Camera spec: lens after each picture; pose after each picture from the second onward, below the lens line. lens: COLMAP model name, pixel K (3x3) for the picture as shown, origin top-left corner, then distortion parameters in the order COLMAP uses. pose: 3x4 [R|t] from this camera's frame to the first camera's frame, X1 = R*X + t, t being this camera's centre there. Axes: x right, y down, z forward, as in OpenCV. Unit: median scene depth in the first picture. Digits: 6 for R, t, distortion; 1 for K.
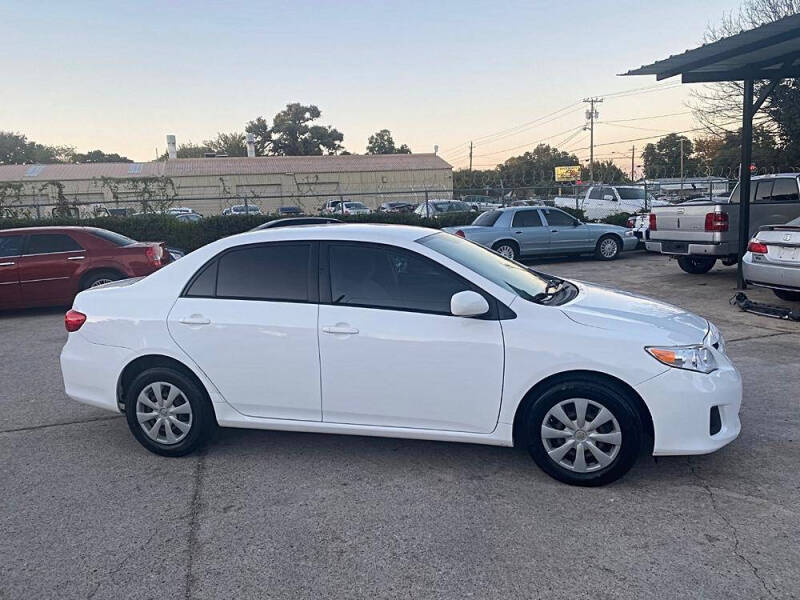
lens RADIAL K [[607.4, 0, 390.3], [0, 607.4, 291.6], [0, 0, 1]] dist [0.041742, -0.052061]
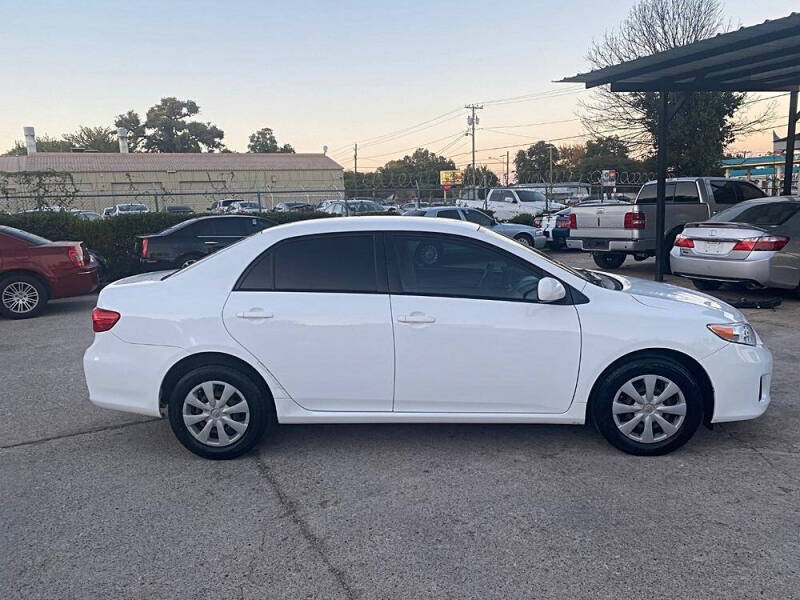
lens RADIAL K [[611.1, 0, 391.9], [0, 611.1, 296.7], [0, 0, 1]] dist [0.032791, -0.038967]
pose [[0.981167, -0.020920, 0.192027, -0.258109], [0.020031, 0.999778, 0.006569, 0.015411], [-0.192122, -0.002599, 0.981368, 0.014239]]
